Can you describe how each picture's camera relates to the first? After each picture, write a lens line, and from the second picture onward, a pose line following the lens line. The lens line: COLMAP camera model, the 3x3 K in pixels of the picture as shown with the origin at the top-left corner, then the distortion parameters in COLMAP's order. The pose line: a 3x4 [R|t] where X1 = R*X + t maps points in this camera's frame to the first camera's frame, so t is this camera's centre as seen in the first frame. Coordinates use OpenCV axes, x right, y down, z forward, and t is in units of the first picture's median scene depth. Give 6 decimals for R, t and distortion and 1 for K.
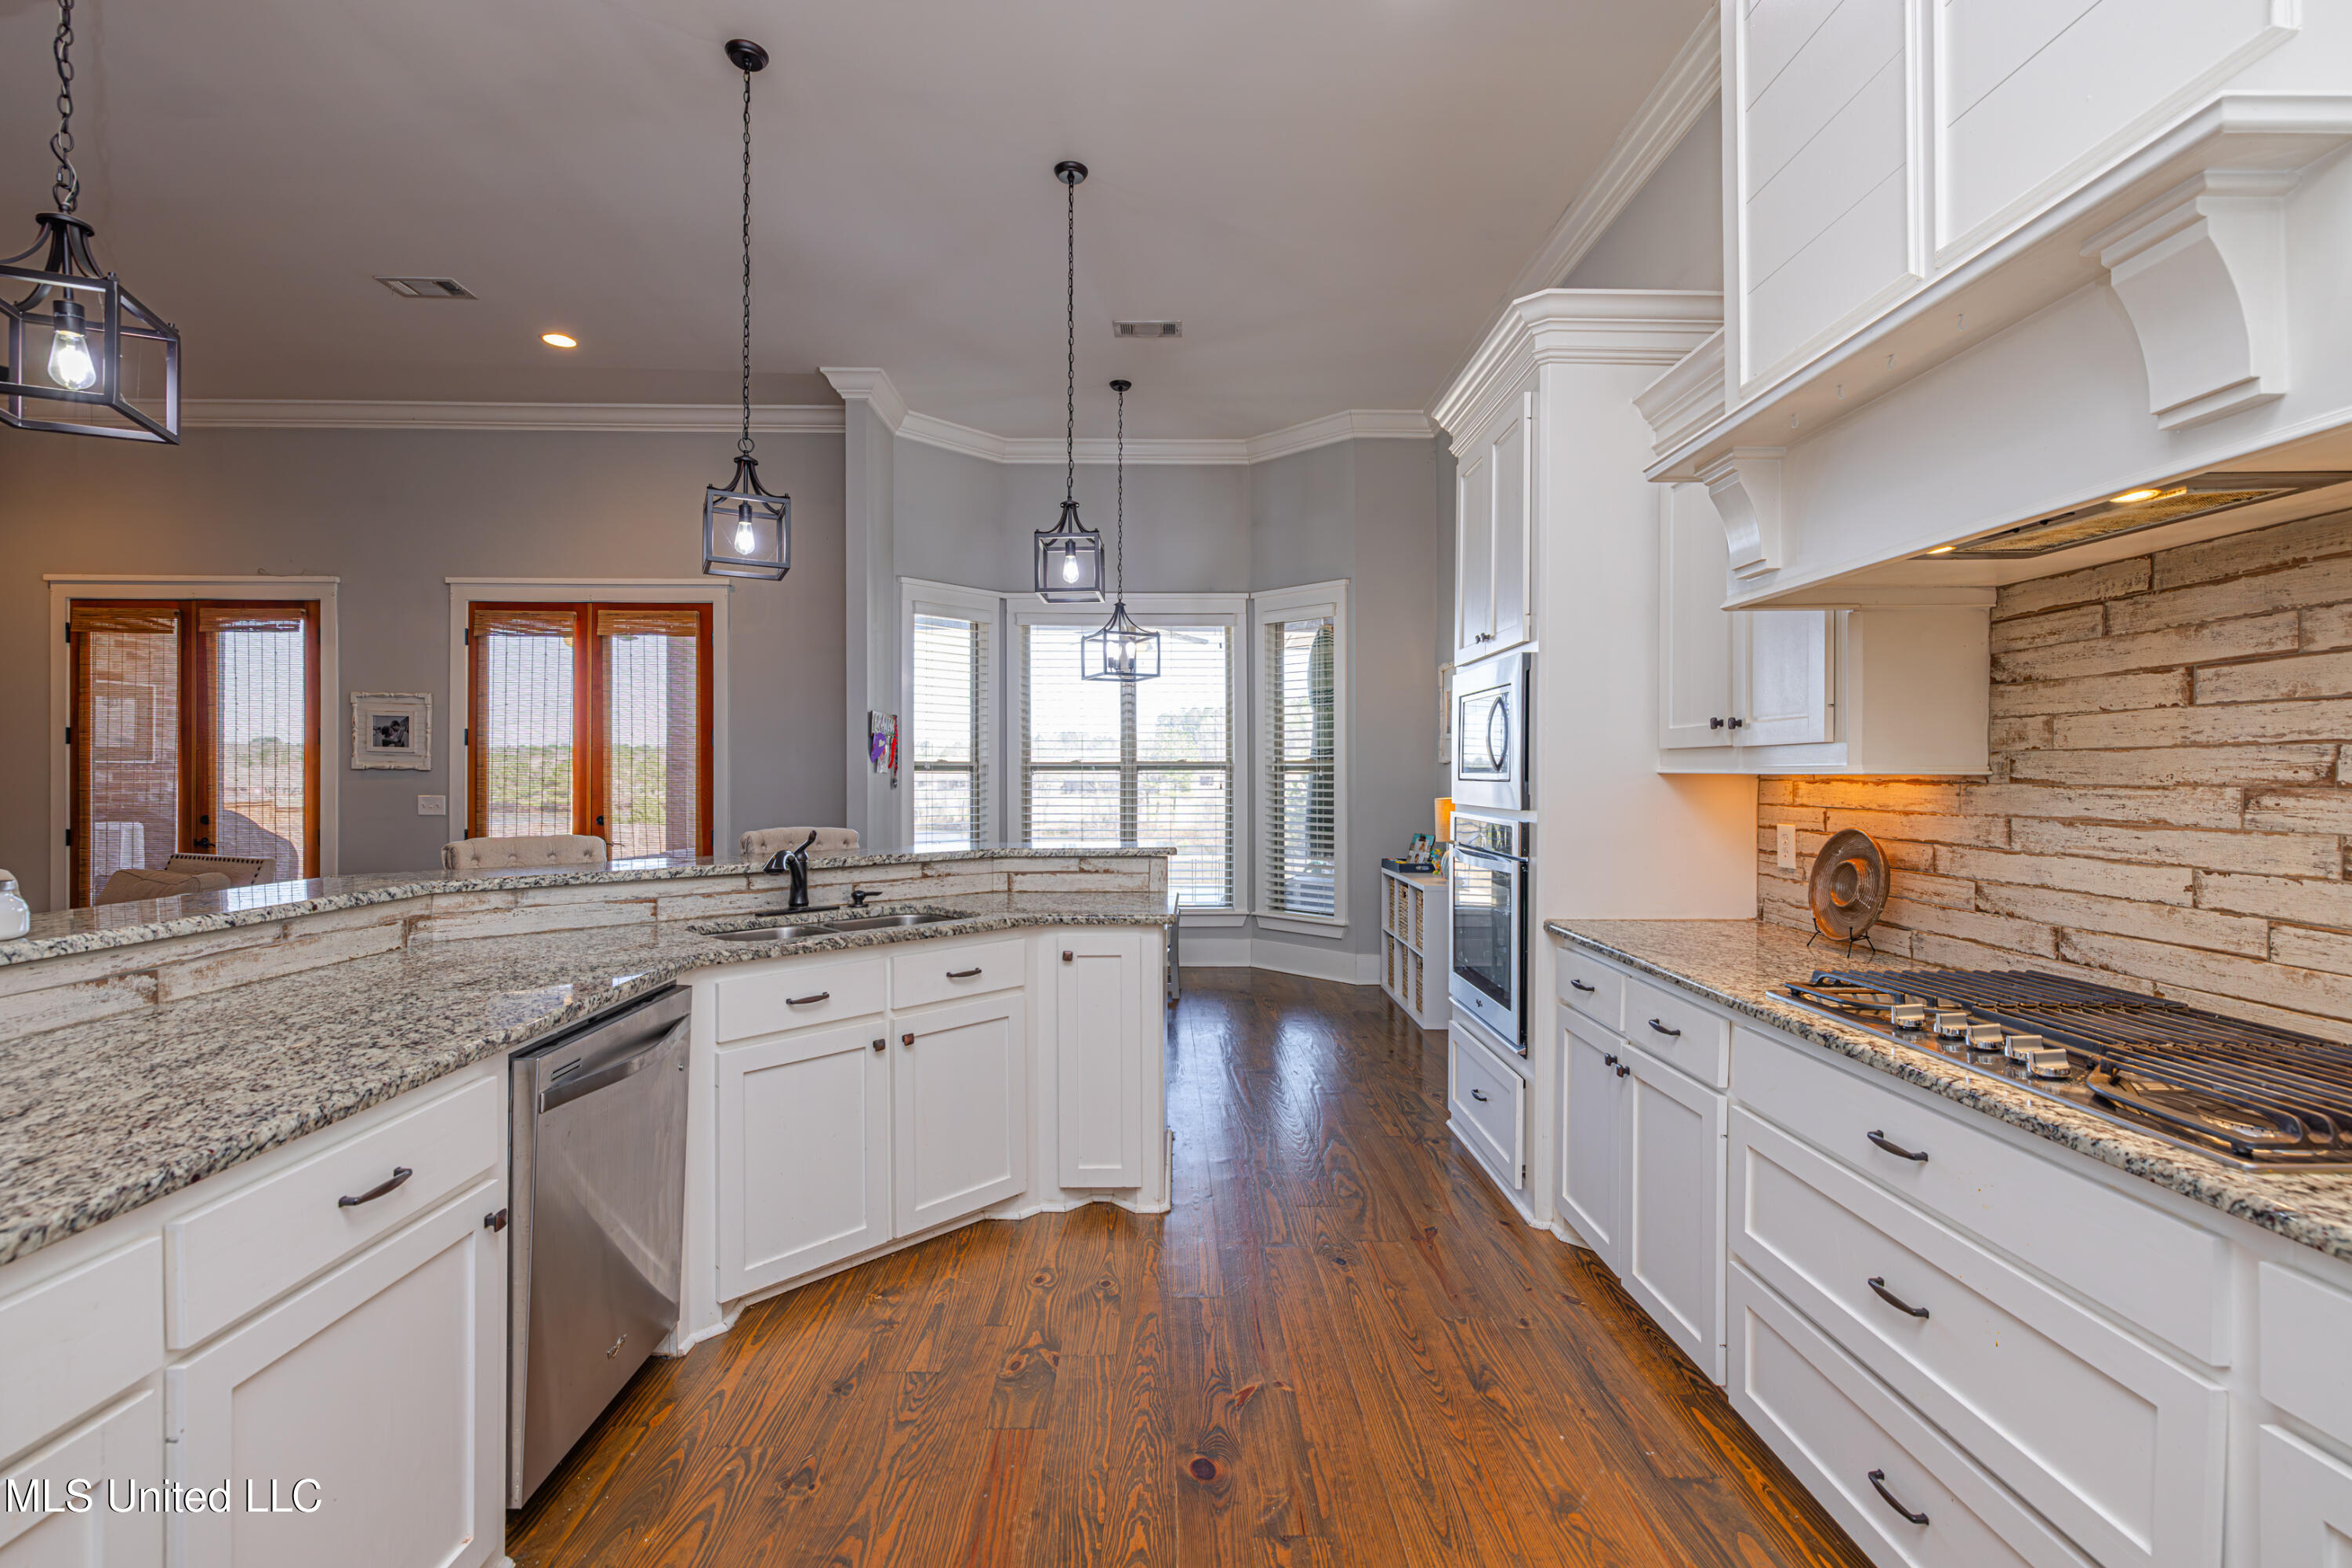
lens RADIAL K [[841.8, 0, 1173.4], [0, 841.8, 772.8], [0, 0, 1]] dist [-0.000345, -0.000002]
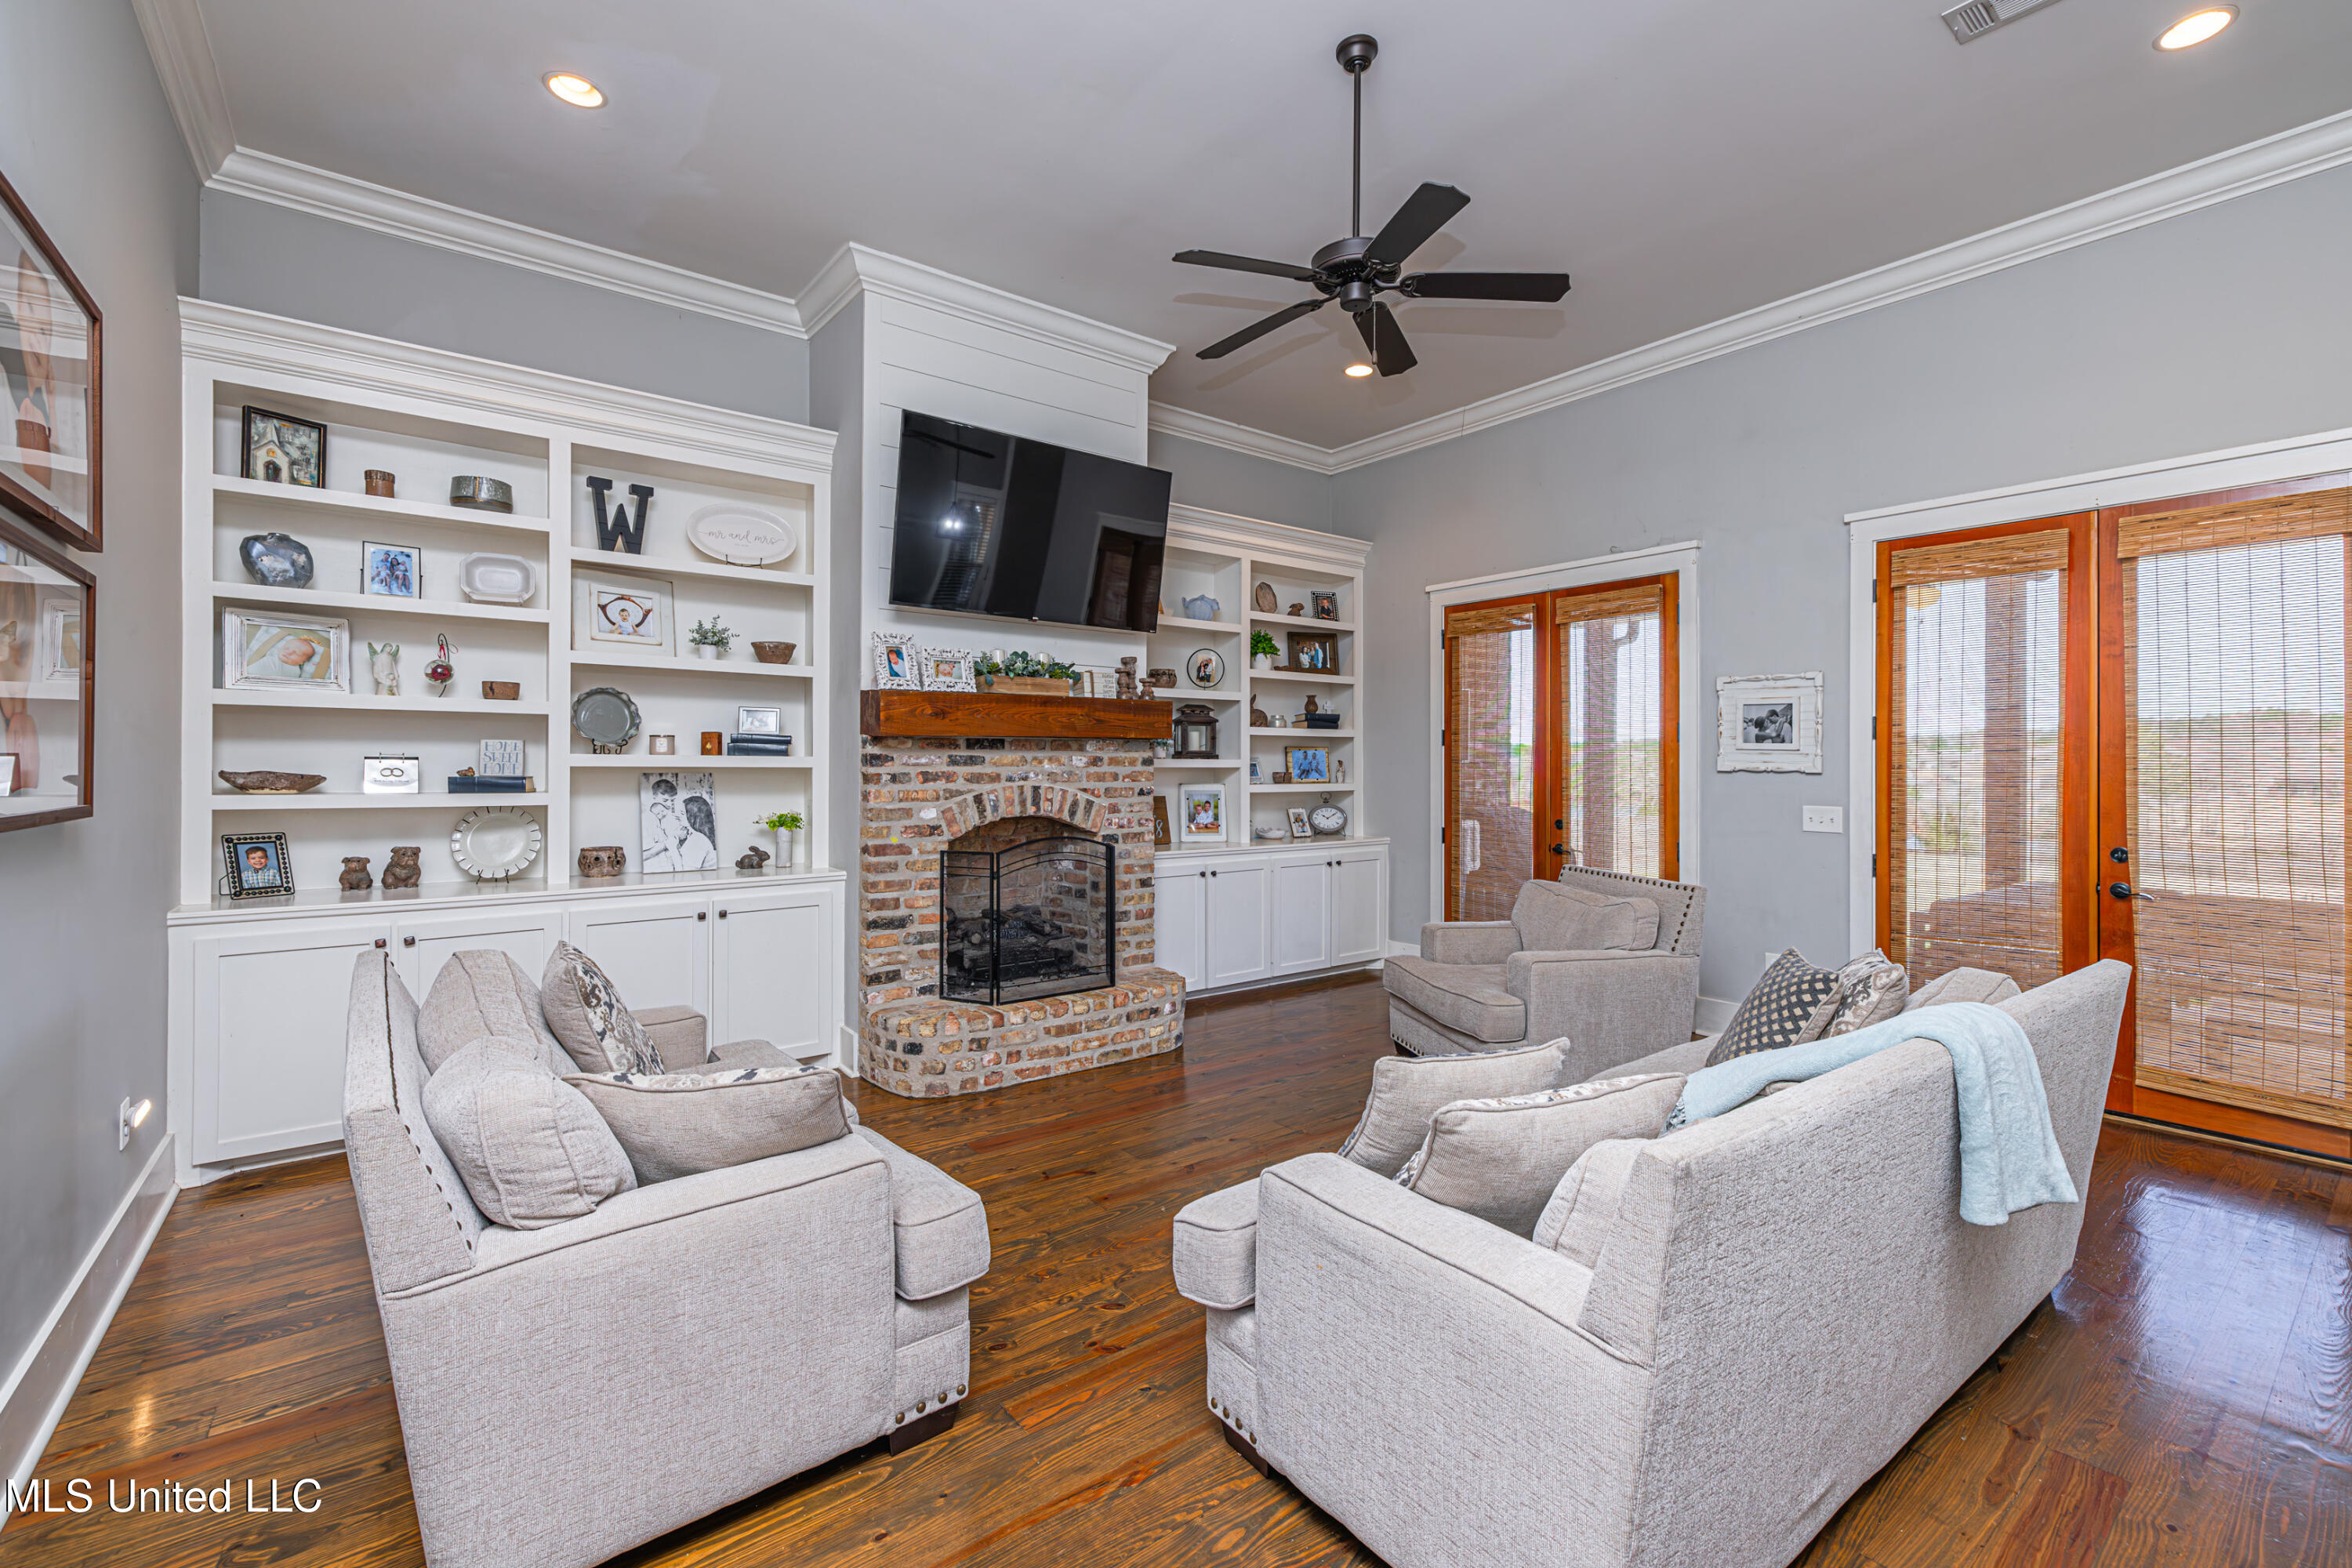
lens RADIAL K [[1001.4, 0, 1175.2], [0, 1001.4, 771.9], [0, 0, 1]] dist [0.000158, 0.000039]
pose [[0.599296, 0.006089, -0.800504, -0.508162], [-0.006395, 0.999976, 0.002819, -0.002592], [0.800502, 0.003430, 0.599321, -0.012974]]
